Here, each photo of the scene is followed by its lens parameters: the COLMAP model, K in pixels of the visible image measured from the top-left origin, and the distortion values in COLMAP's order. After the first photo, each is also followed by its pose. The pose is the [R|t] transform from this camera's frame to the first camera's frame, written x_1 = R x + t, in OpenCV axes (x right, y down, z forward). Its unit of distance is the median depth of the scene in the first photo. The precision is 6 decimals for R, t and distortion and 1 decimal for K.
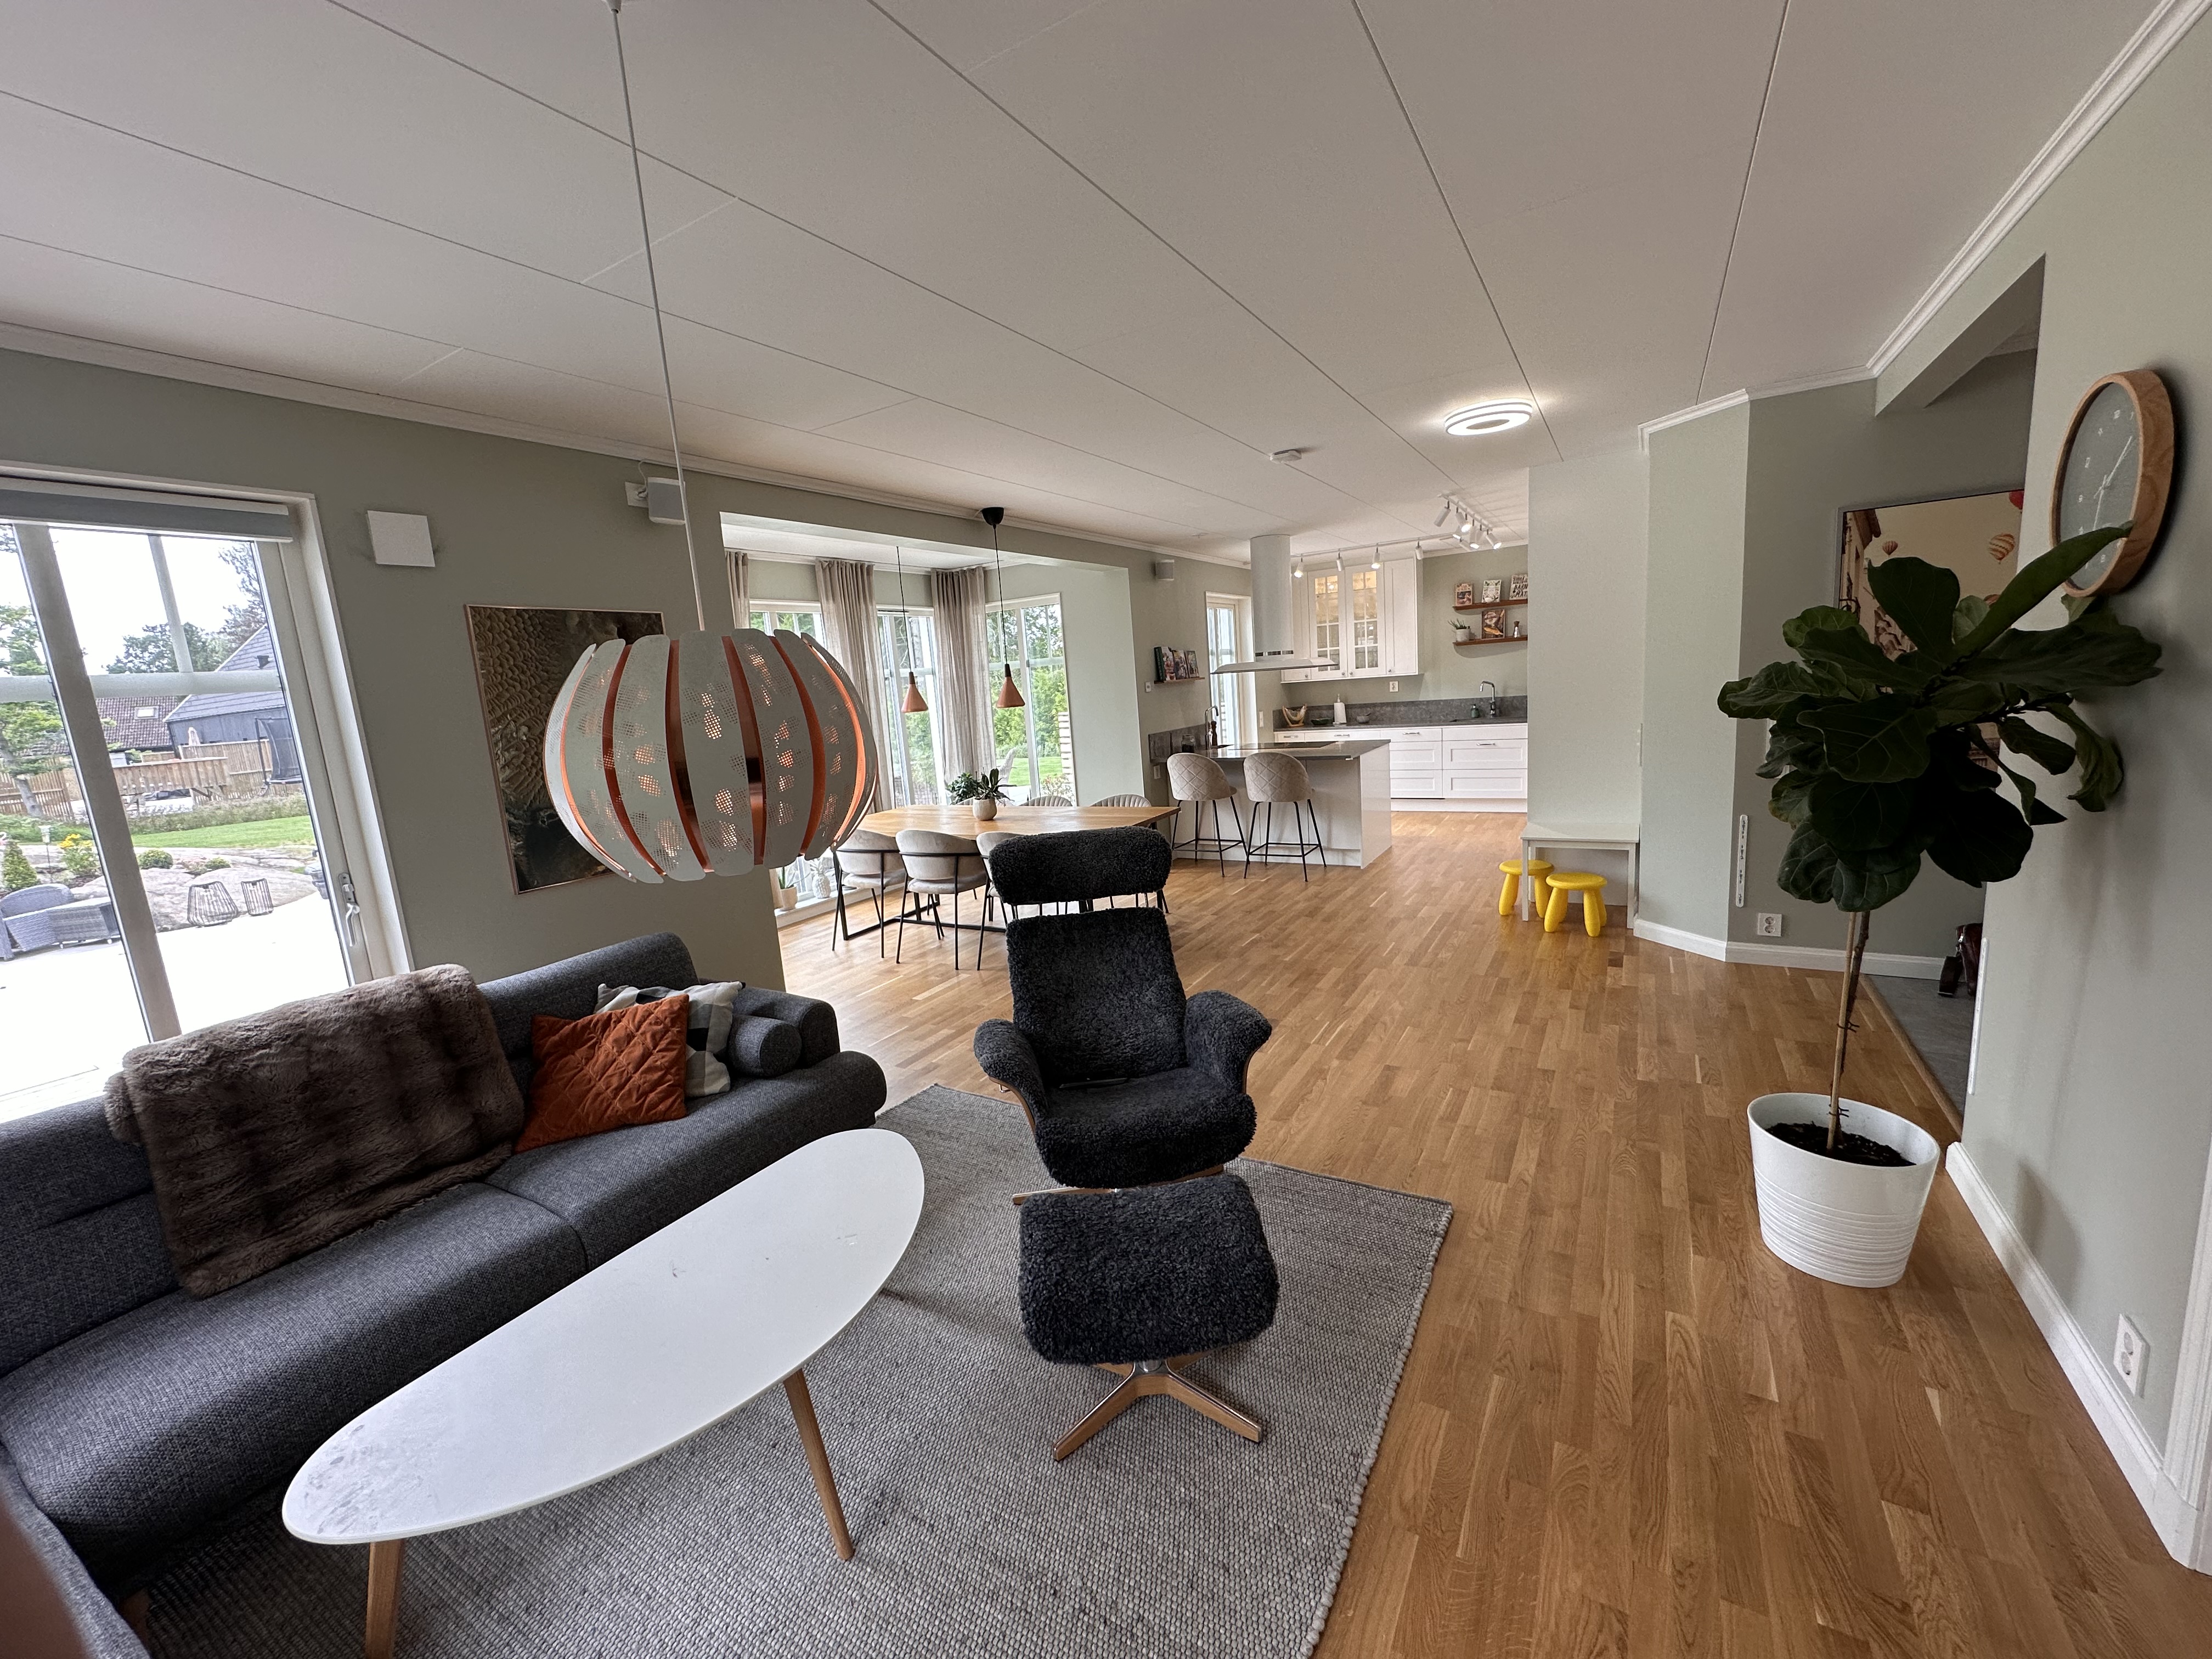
lens RADIAL K [[894.3, 0, 1101.4], [0, 894.3, 824.2], [0, 0, 1]] dist [0.001382, -0.000048]
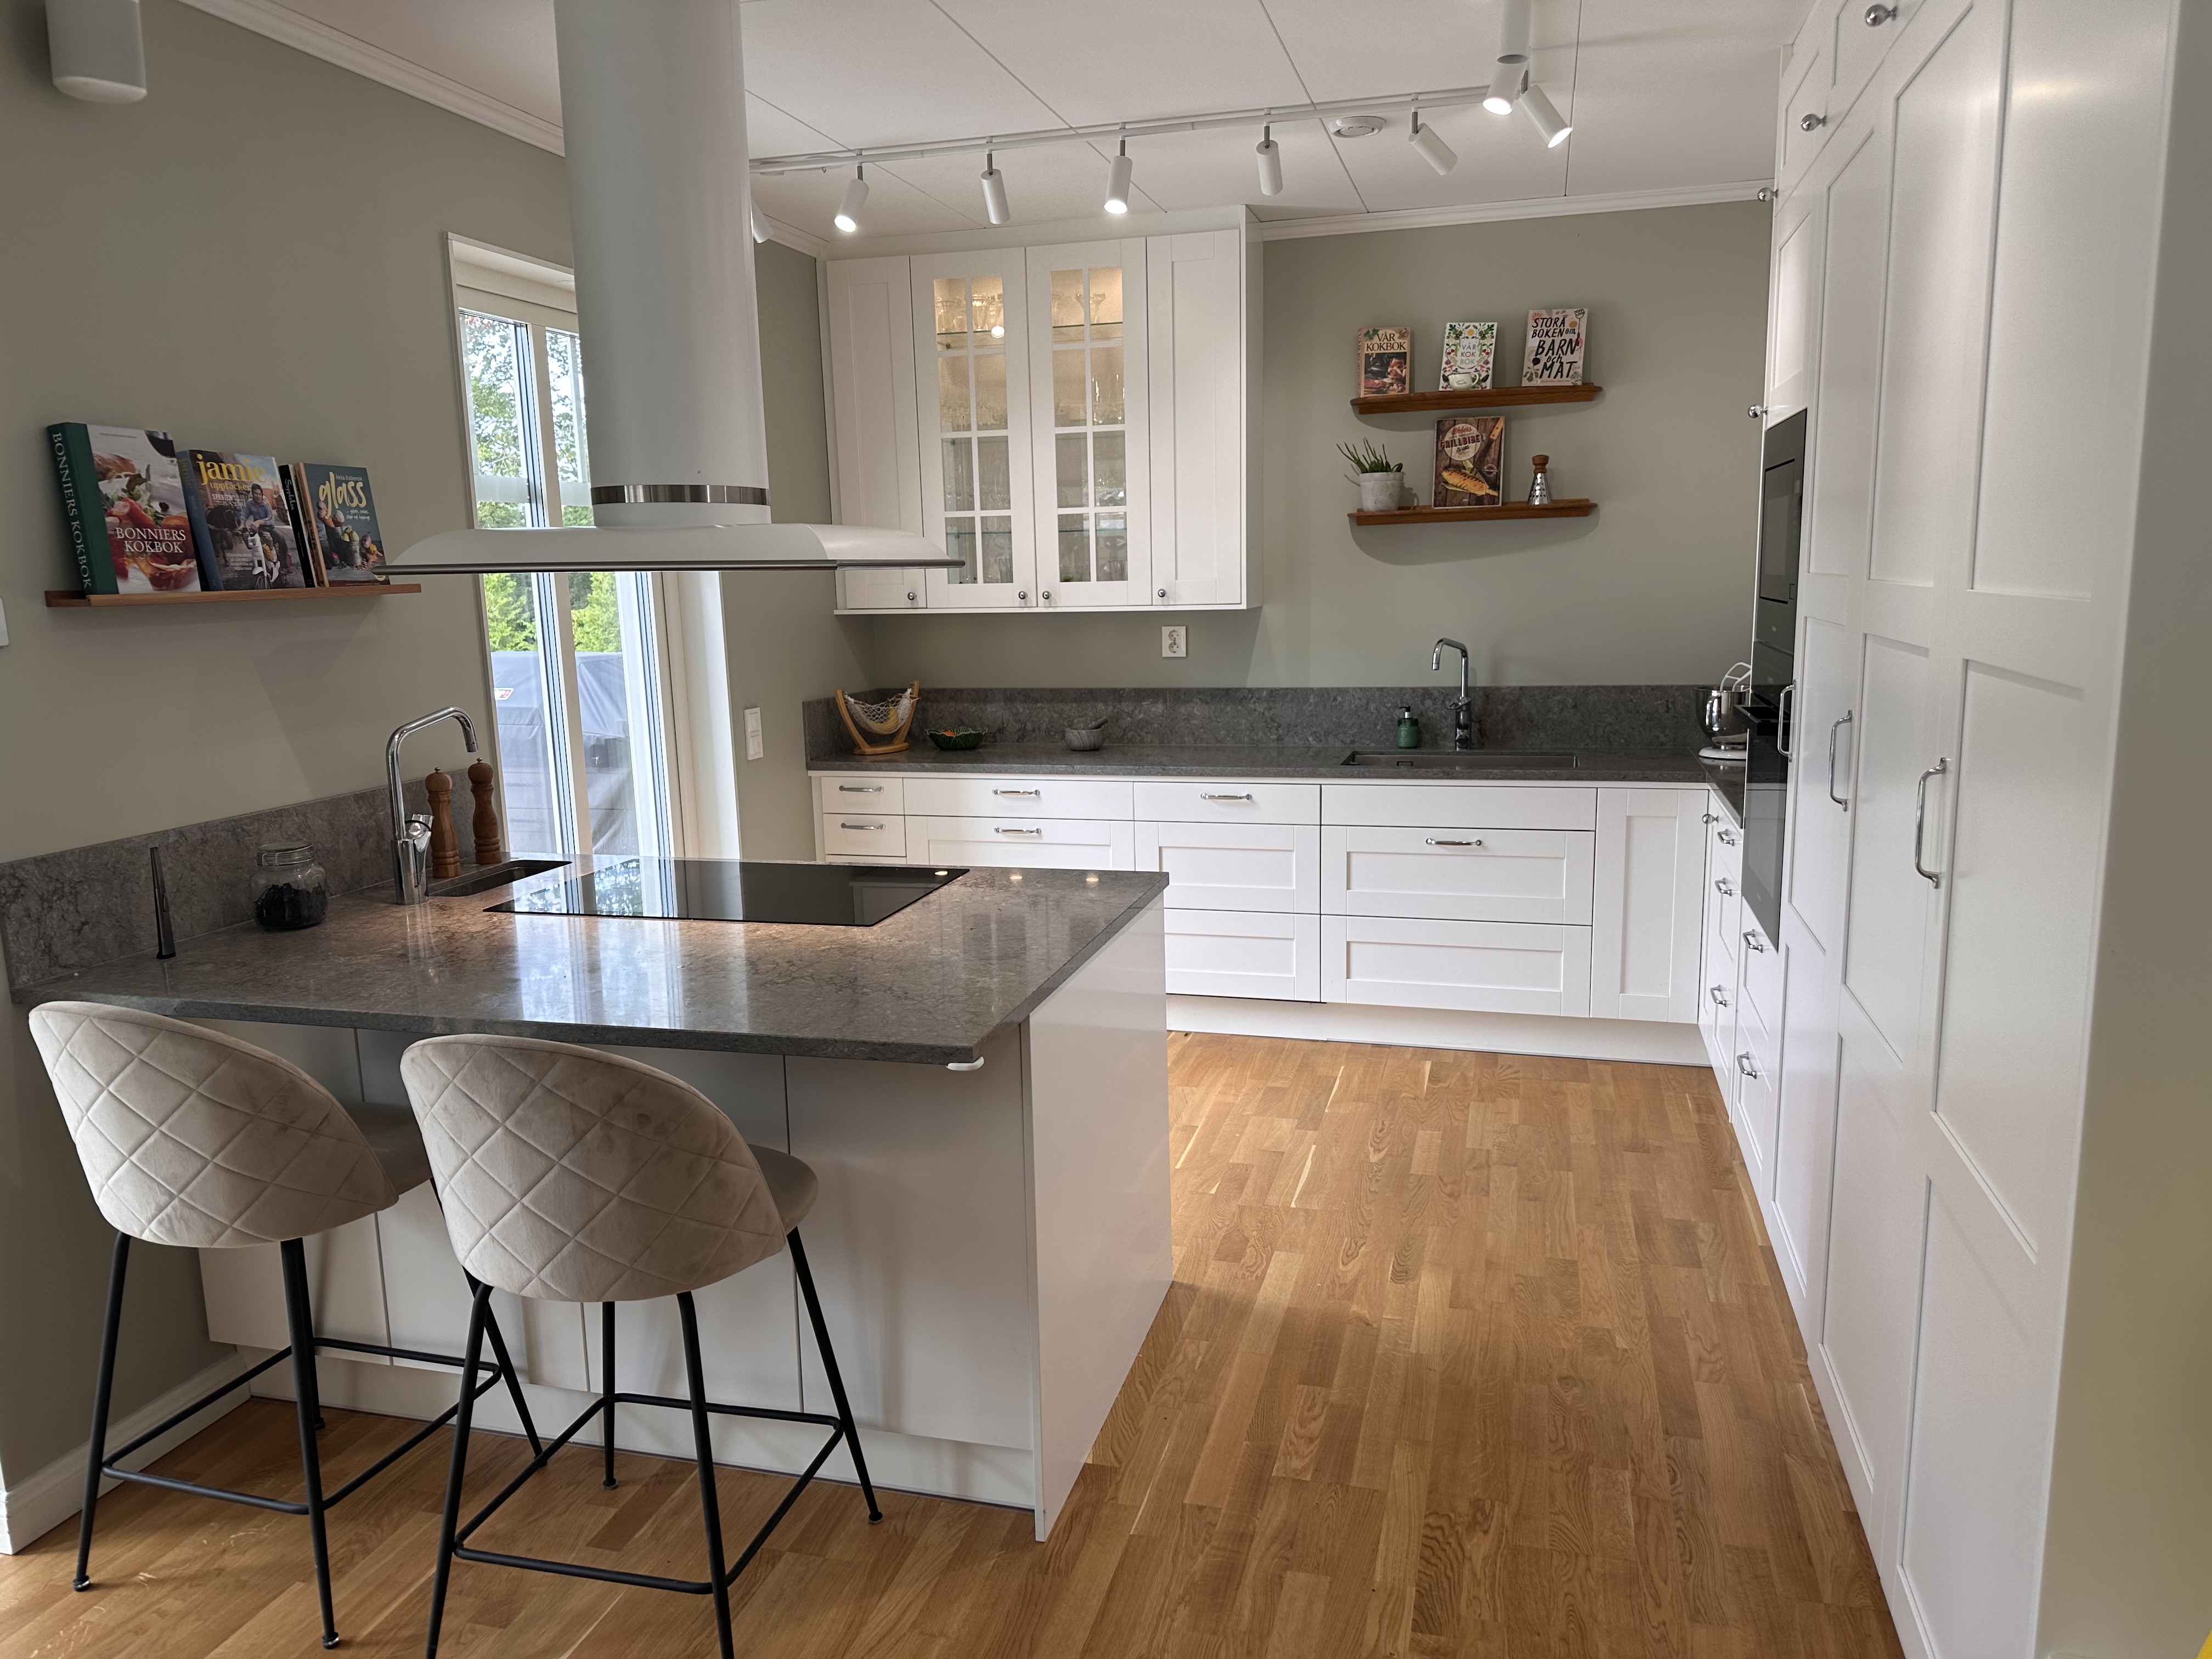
lens RADIAL K [[1560.9, 0, 1097.7], [0, 1560.9, 838.9], [0, 0, 1]] dist [0.013772, -0.019093]
pose [[0.962283, 0.002814, 0.272037, 0.155390], [-0.002310, 0.999995, -0.002173, -0.085773], [-0.272042, 0.001462, 0.962284, 0.489467]]
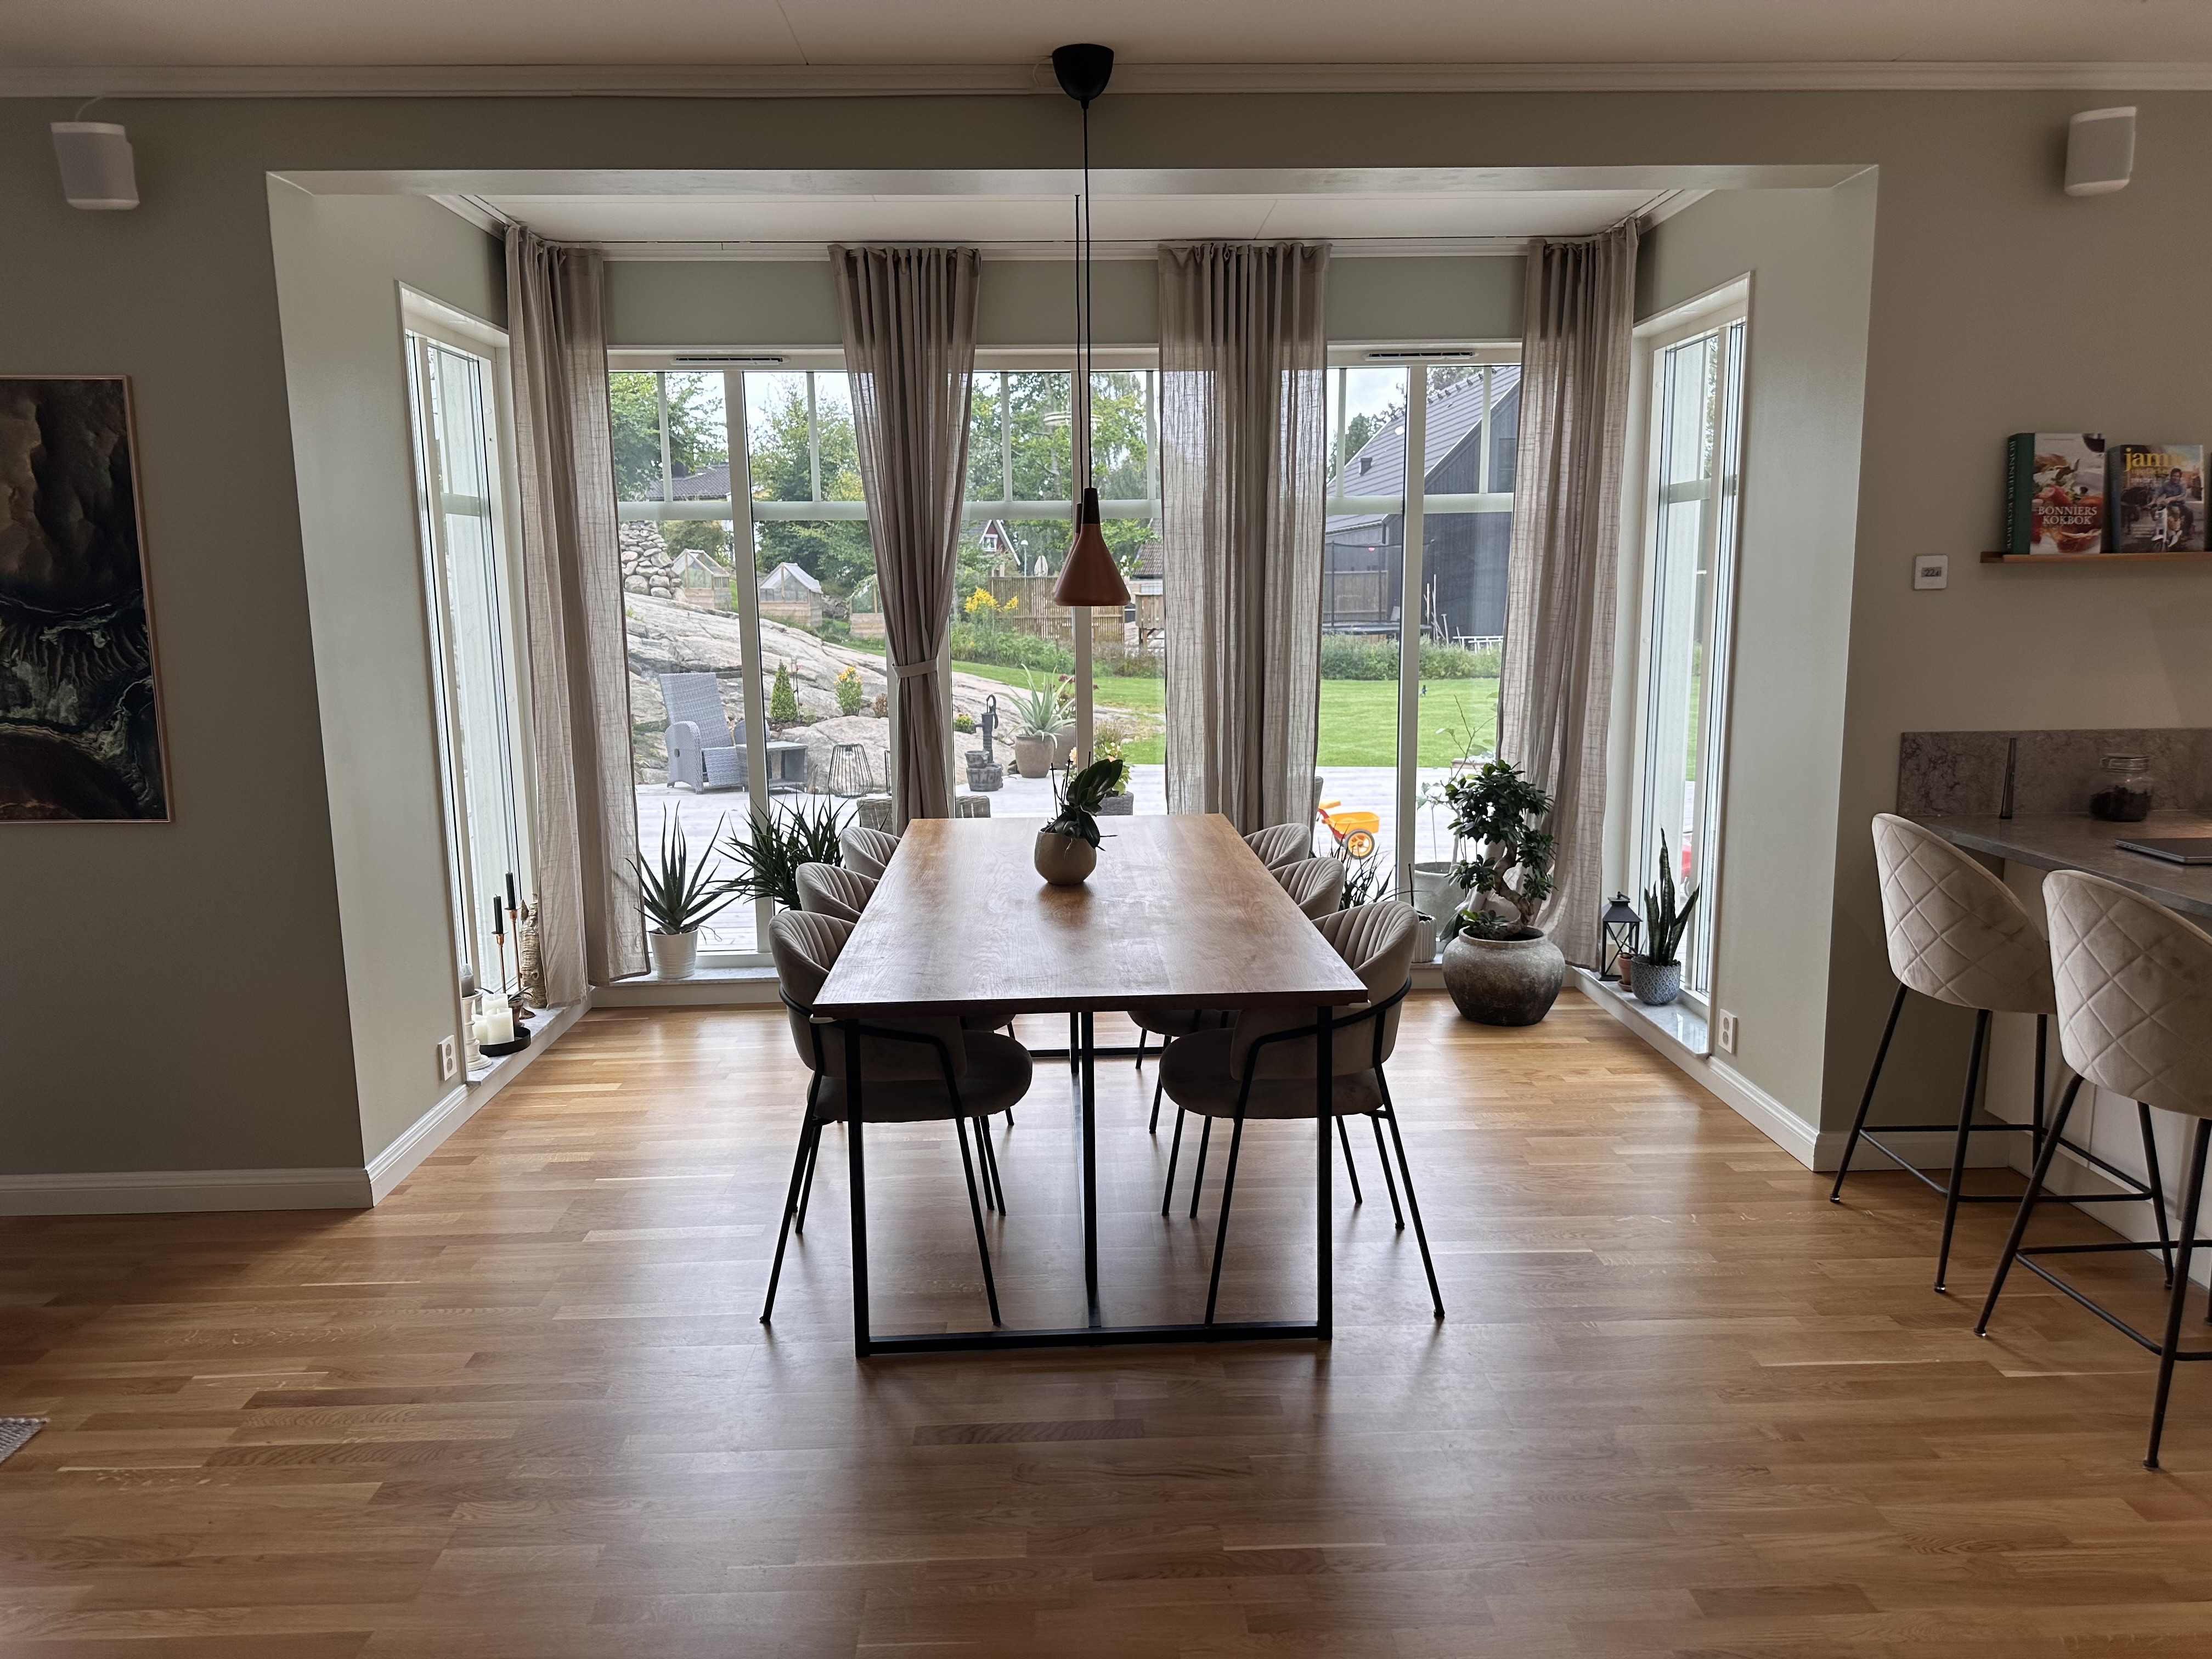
lens RADIAL K [[1560.9, 0, 1095.9], [0, 1560.9, 828.7], [0, 0, 1]] dist [0.013772, -0.019093]
pose [[0.533796, 0.197951, -0.822117, 0.277550], [-0.164073, 0.977984, 0.128949, -0.074553], [0.829543, 0.066055, 0.554523, 0.397806]]
